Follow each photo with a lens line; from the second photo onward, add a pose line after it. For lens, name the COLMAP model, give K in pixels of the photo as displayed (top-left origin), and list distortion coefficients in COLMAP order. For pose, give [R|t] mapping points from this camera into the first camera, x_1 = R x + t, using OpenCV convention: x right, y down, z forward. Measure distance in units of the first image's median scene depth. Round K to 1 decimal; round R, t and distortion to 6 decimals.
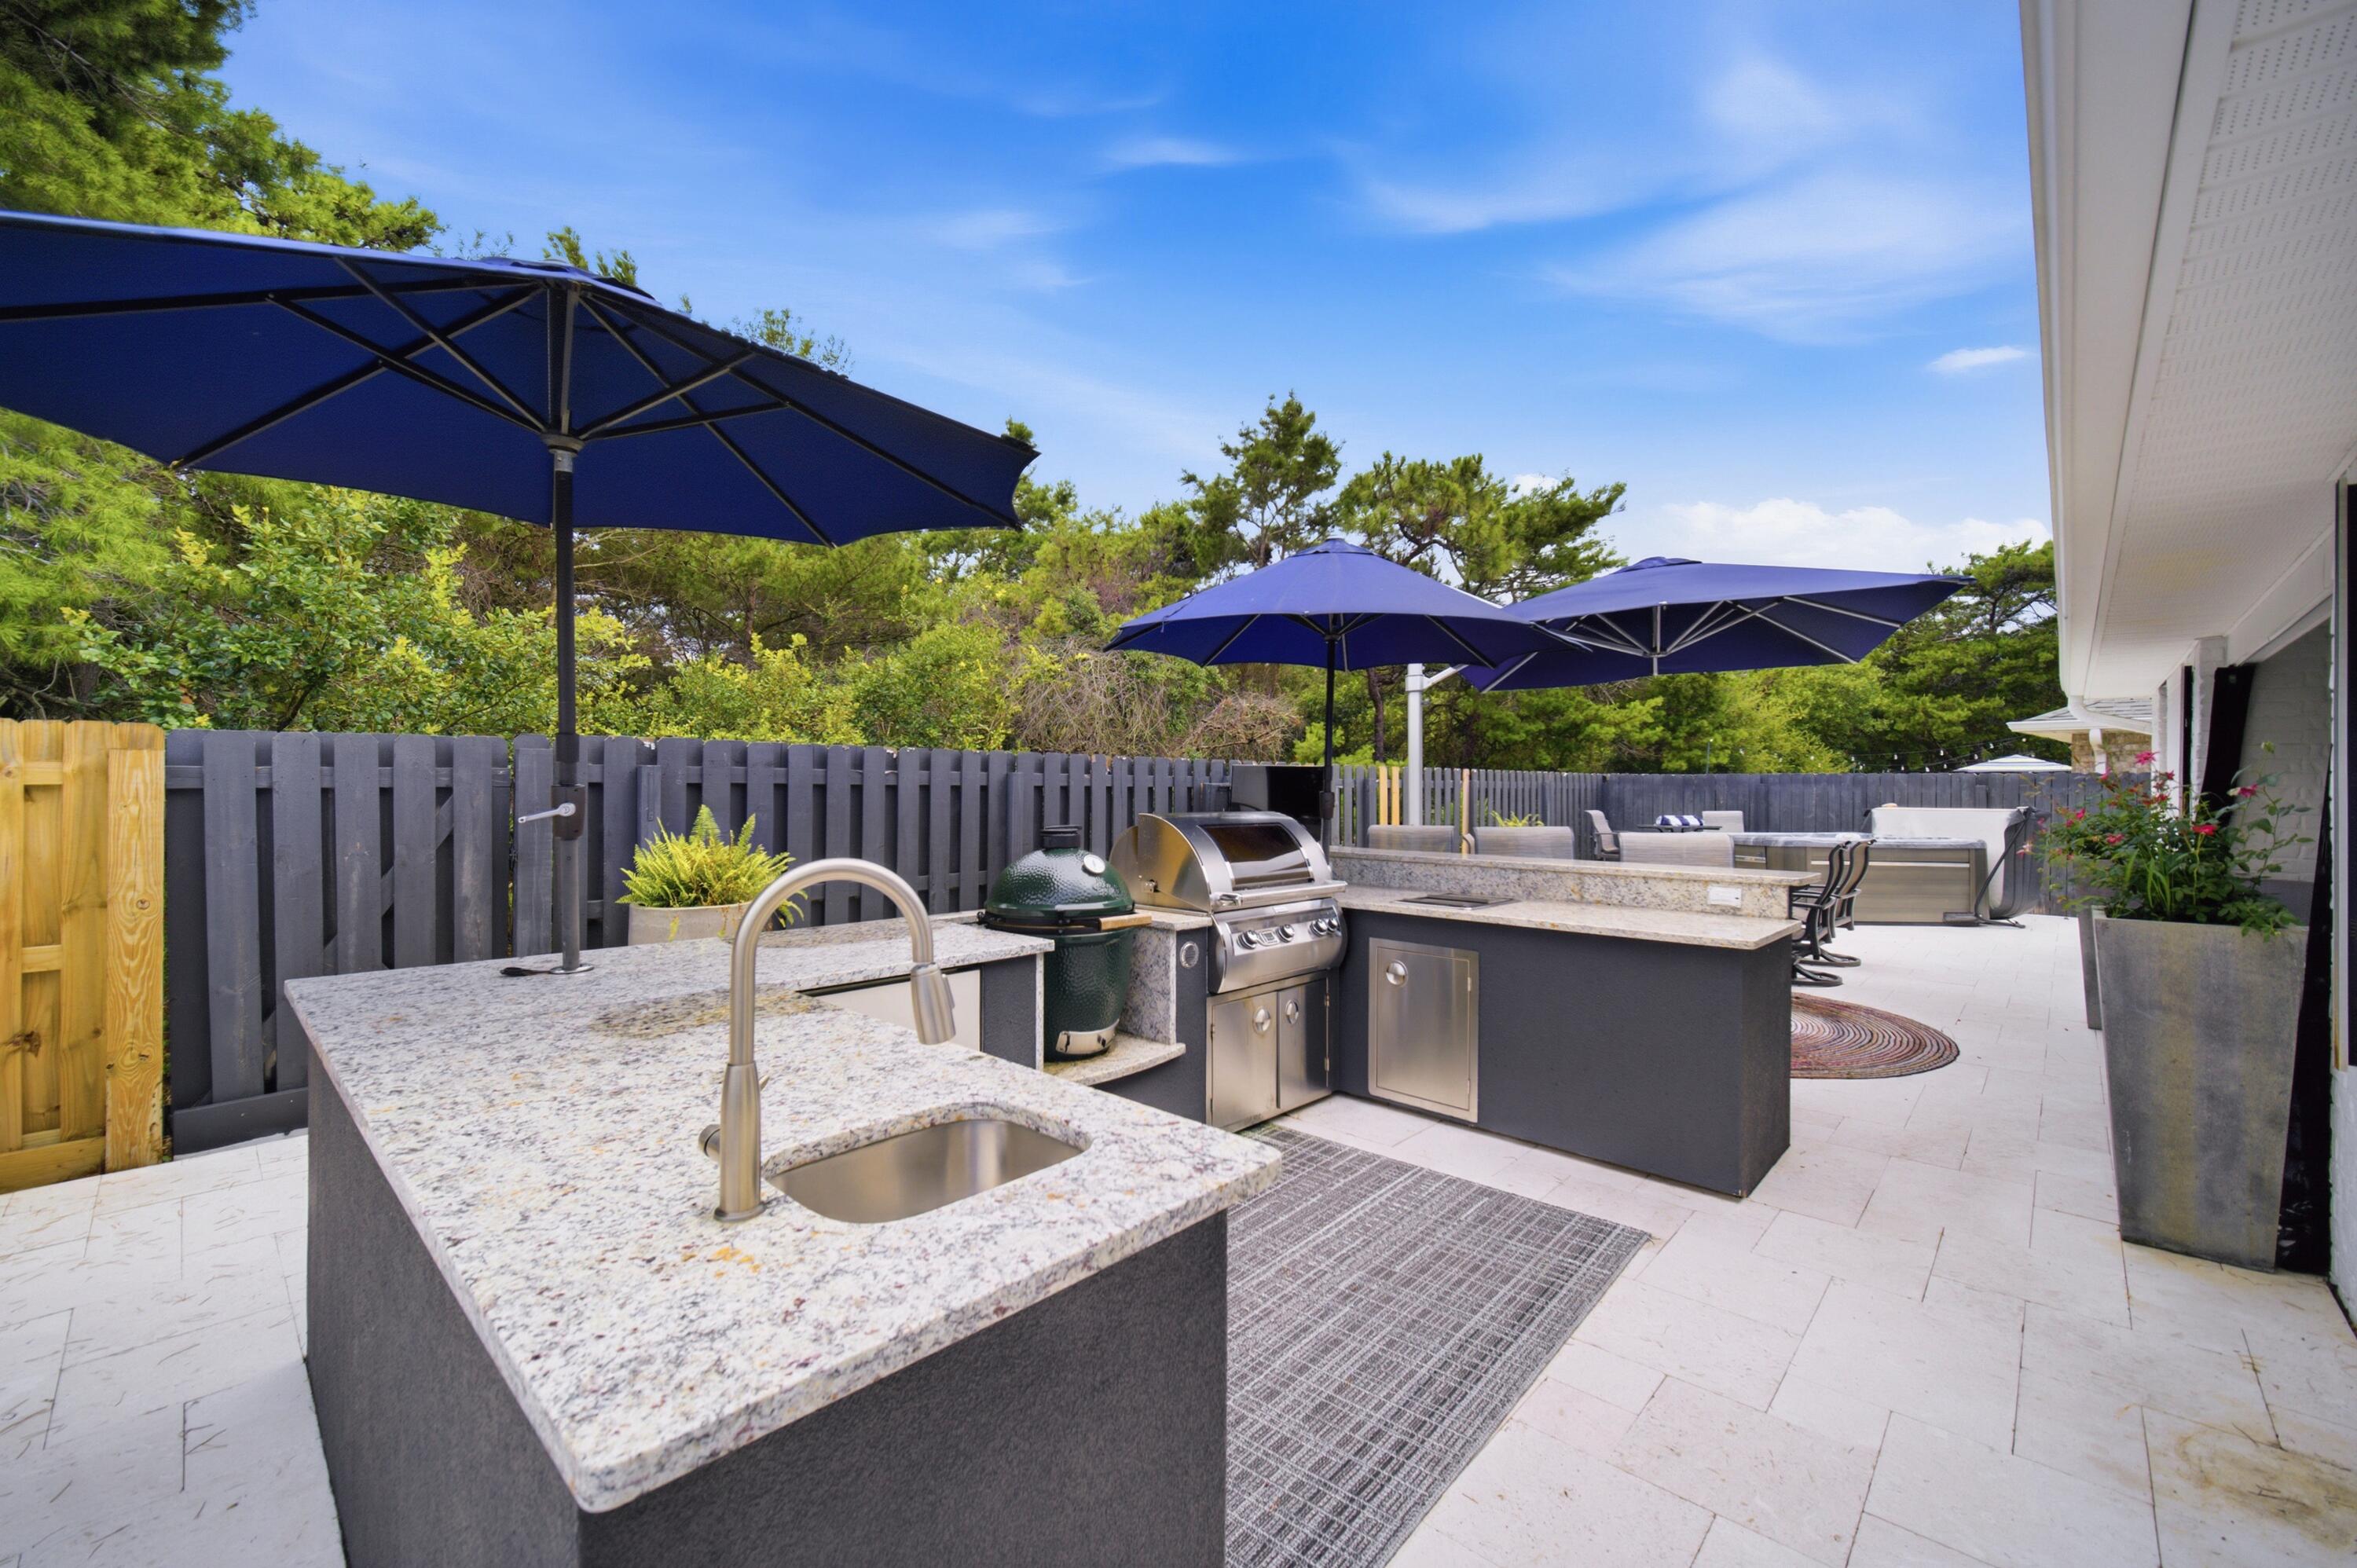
lens RADIAL K [[950.6, 0, 1159.4], [0, 950.6, 786.6], [0, 0, 1]] dist [-0.005551, 0.000642]
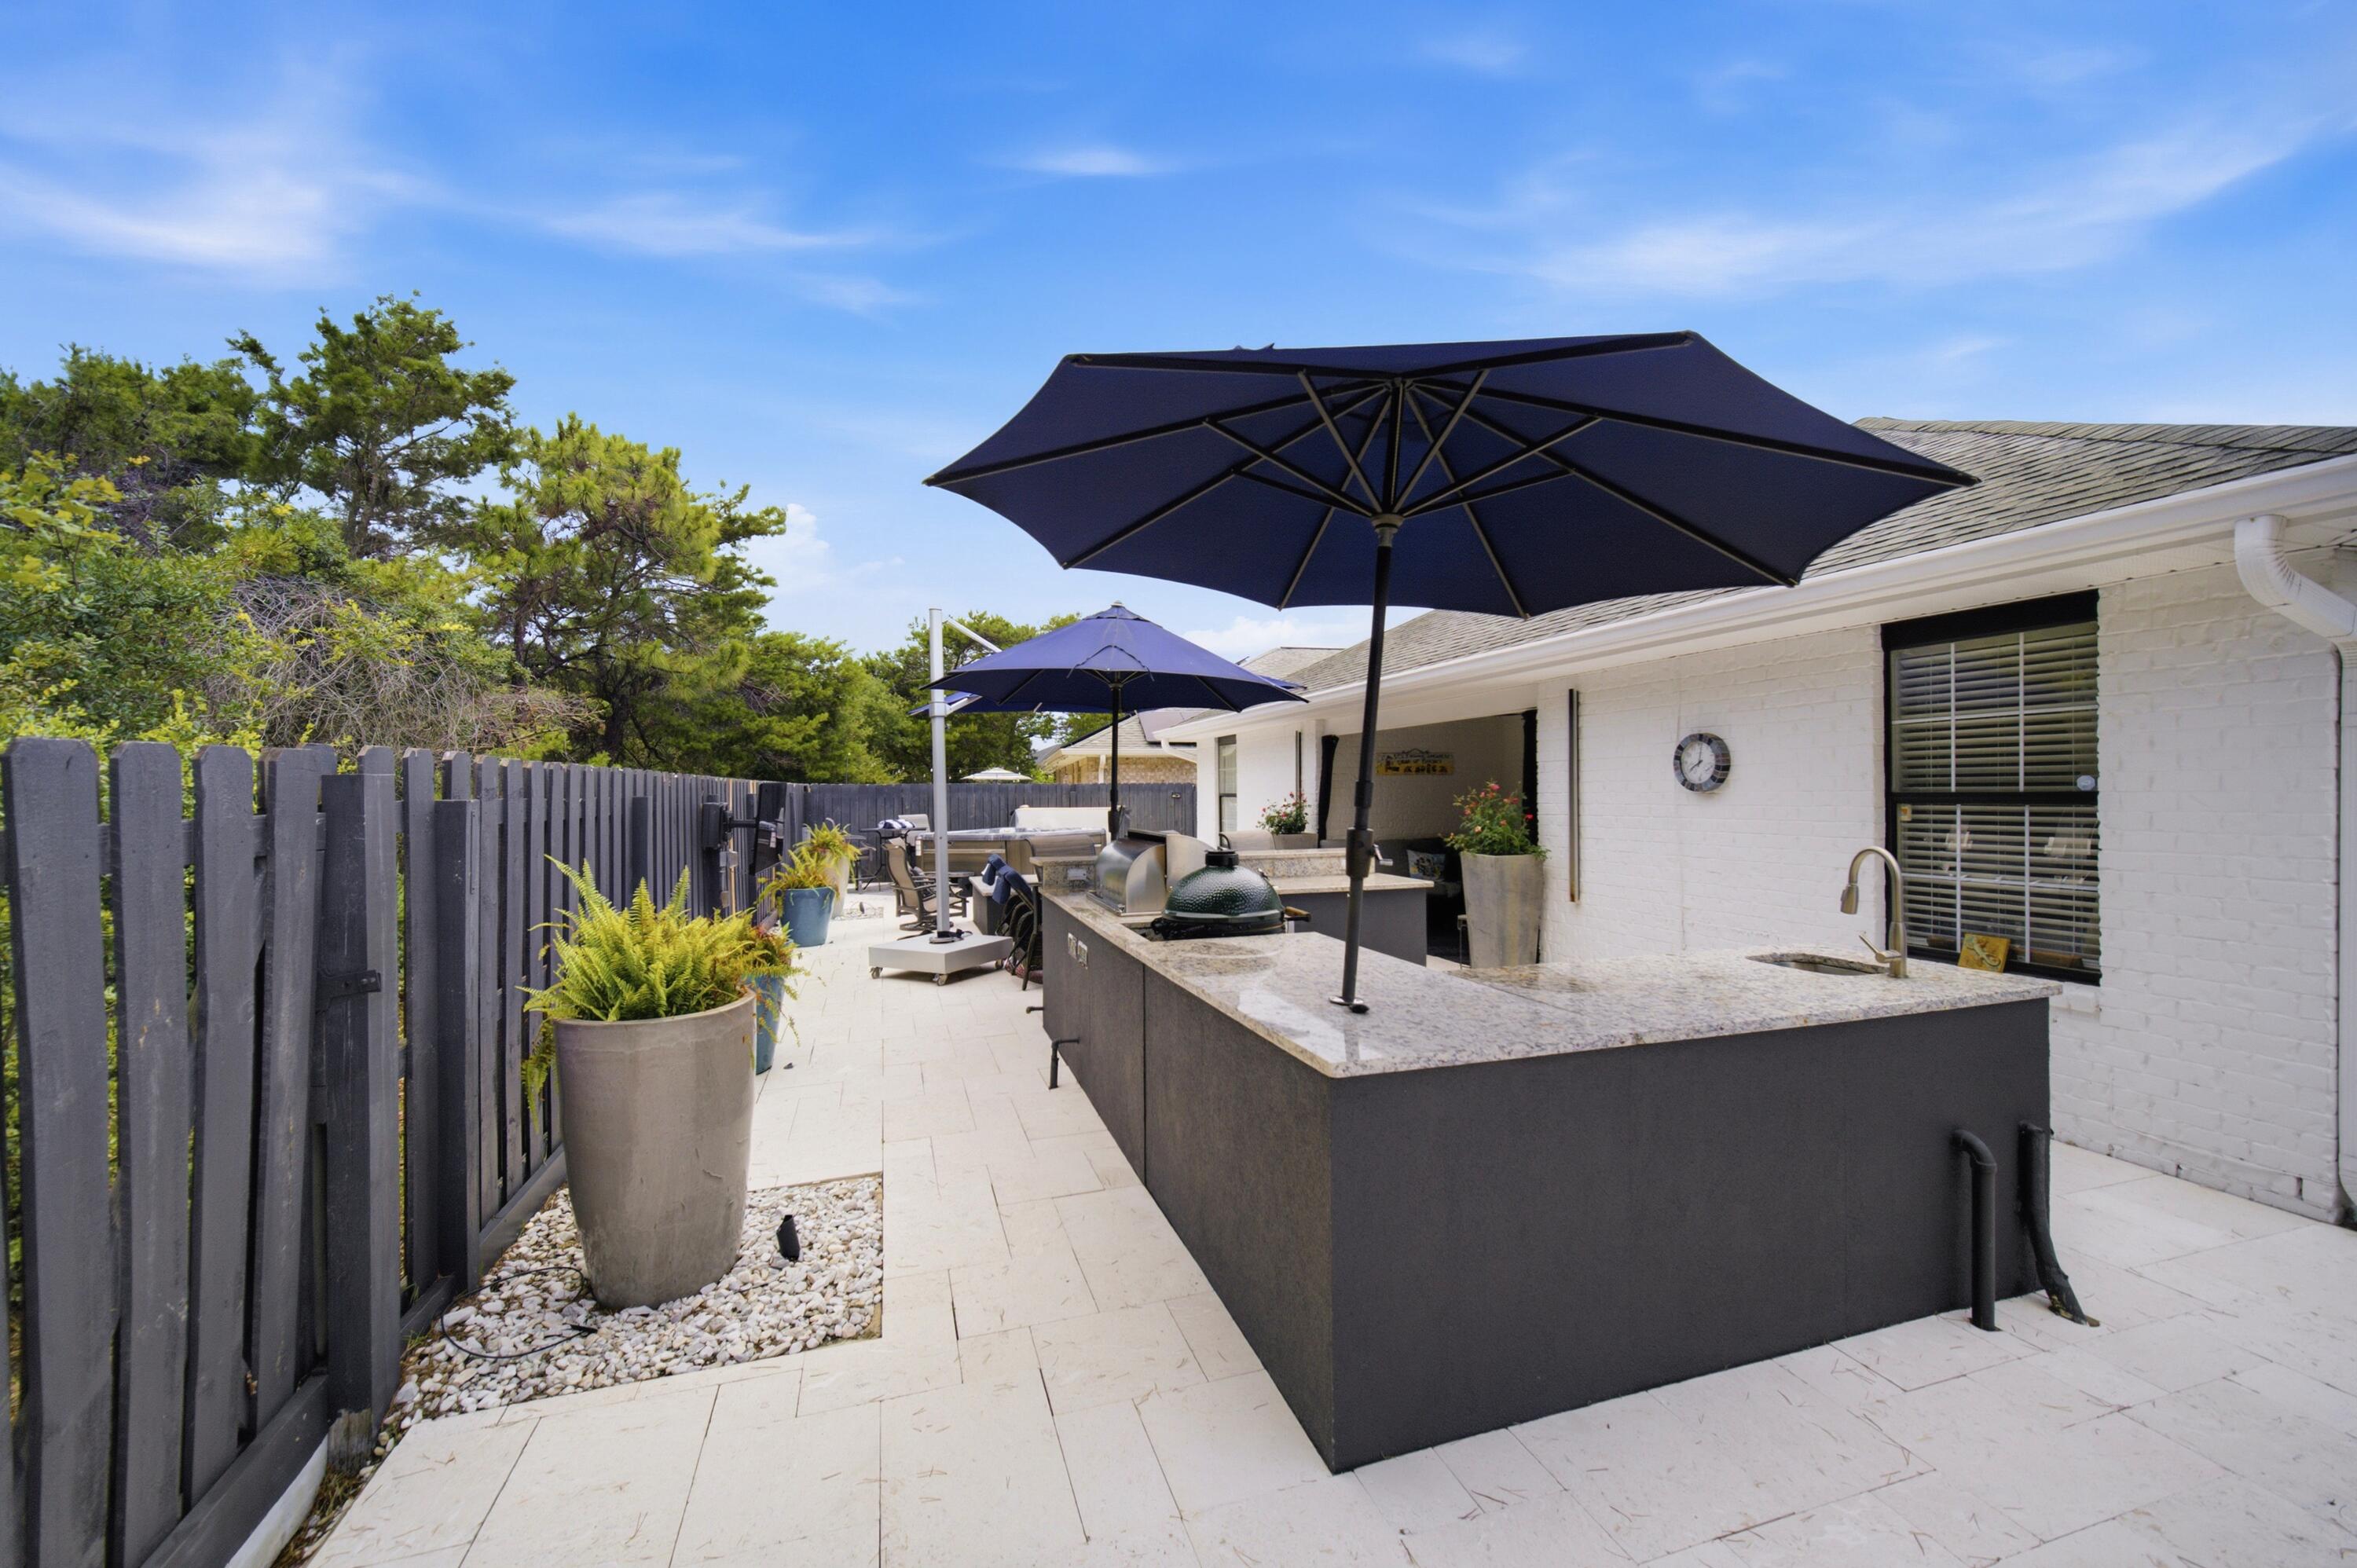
lens RADIAL K [[950.6, 0, 1171.6], [0, 950.6, 791.1], [0, 0, 1]] dist [-0.005551, 0.000642]
pose [[0.483966, -0.010678, 0.875022, -0.366935], [0.008793, 0.999934, 0.007339, -0.011743], [-0.875043, 0.004142, 0.484028, 0.140104]]
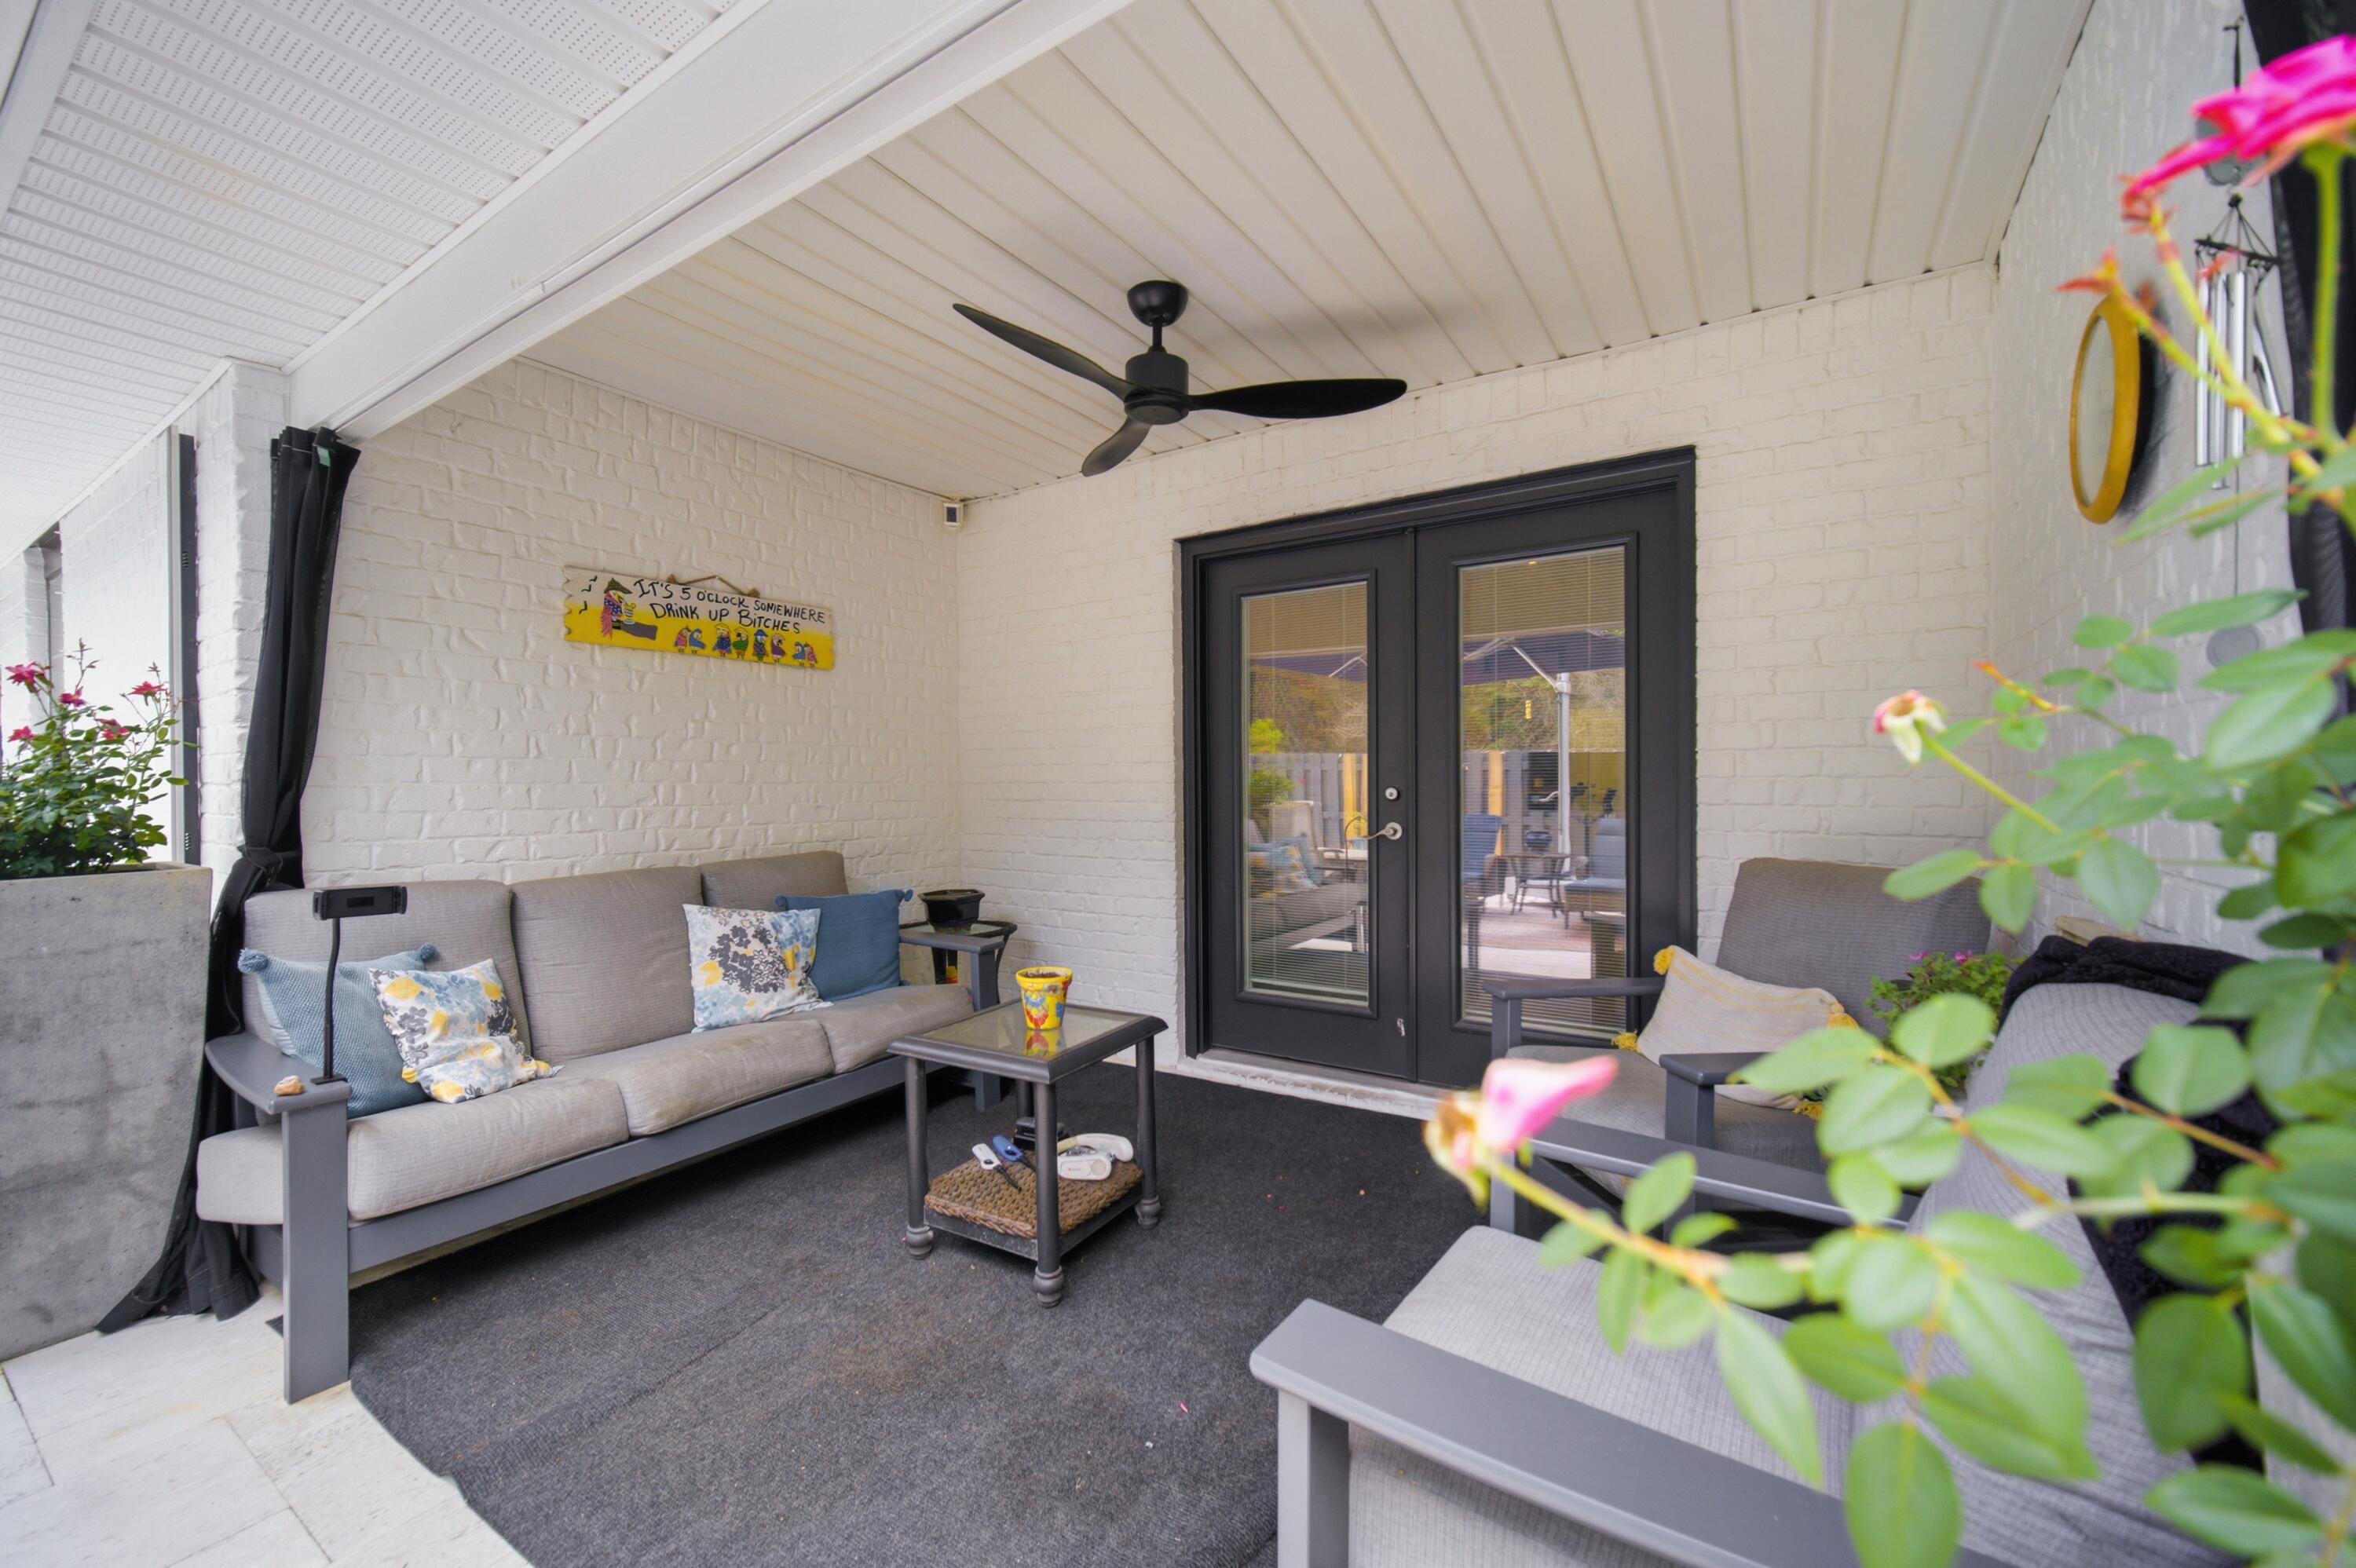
lens RADIAL K [[950.2, 0, 1161.9], [0, 950.2, 808.4], [0, 0, 1]] dist [-0.005551, 0.000642]
pose [[-0.161647, -0.038643, 0.986092, 0.275796], [-0.002584, 0.999246, 0.038735, 0.017334], [-0.986845, 0.003713, -0.161625, 0.298848]]
